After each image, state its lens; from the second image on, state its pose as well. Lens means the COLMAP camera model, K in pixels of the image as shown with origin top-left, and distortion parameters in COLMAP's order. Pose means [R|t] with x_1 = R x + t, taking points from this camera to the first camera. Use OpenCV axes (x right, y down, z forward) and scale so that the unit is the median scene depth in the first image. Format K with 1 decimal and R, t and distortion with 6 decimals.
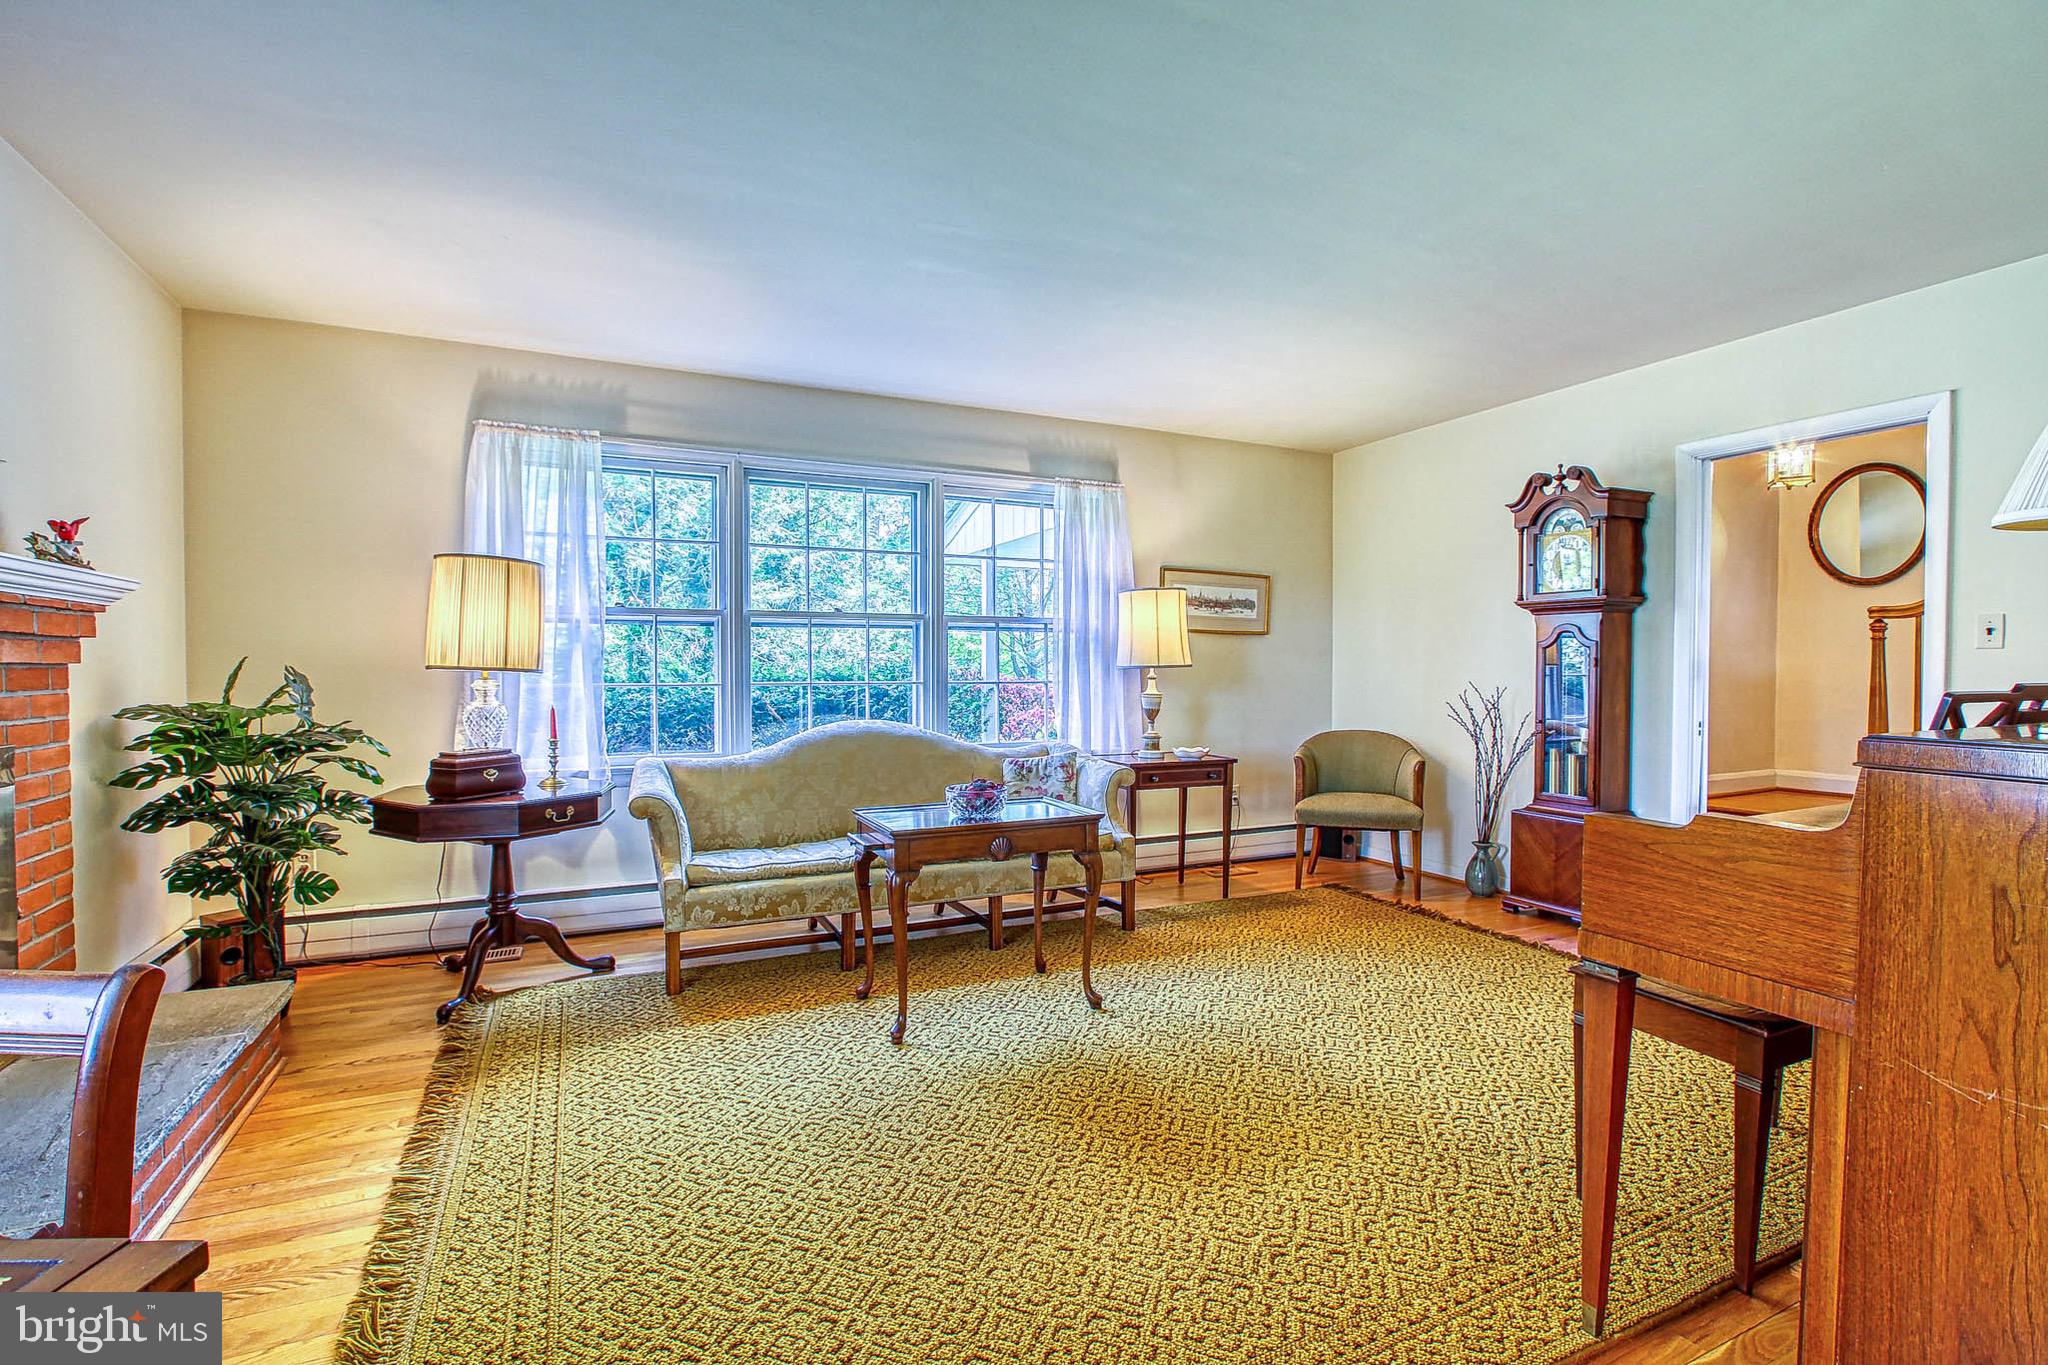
lens RADIAL K [[939.9, 0, 1020.1], [0, 939.9, 671.7], [0, 0, 1]] dist [-0.019699, 0.003358]
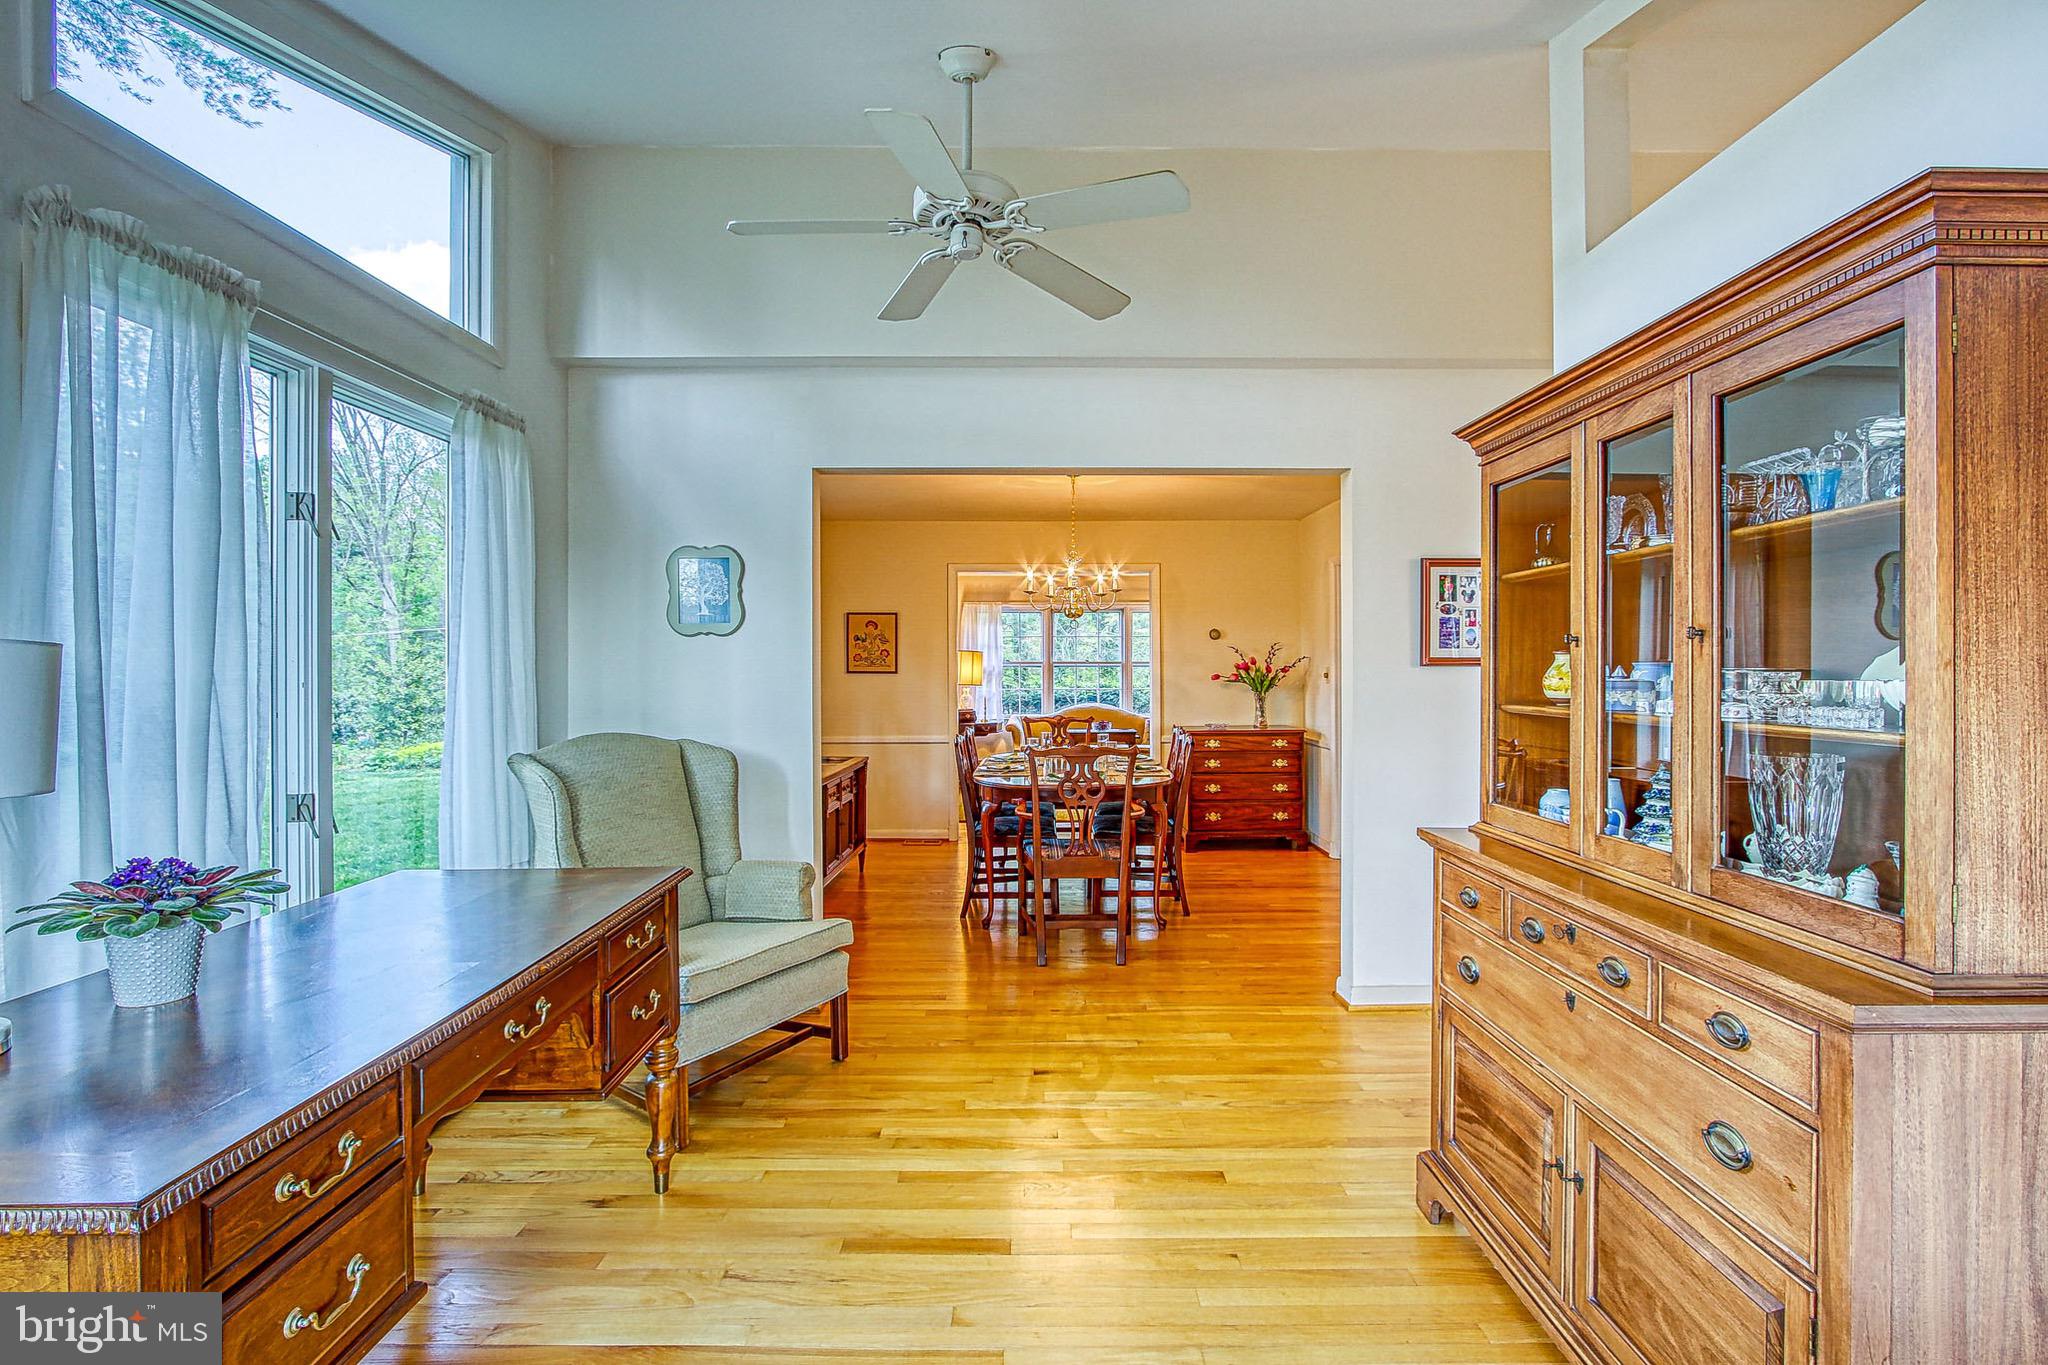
lens RADIAL K [[939.9, 0, 1028.4], [0, 939.9, 676.7], [0, 0, 1]] dist [-0.019699, 0.003358]
pose [[0.902883, -0.000149, -0.429885, 0.931630], [-0.002513, 0.999981, -0.005626, -0.010342], [0.429878, 0.006160, 0.902866, -1.685723]]
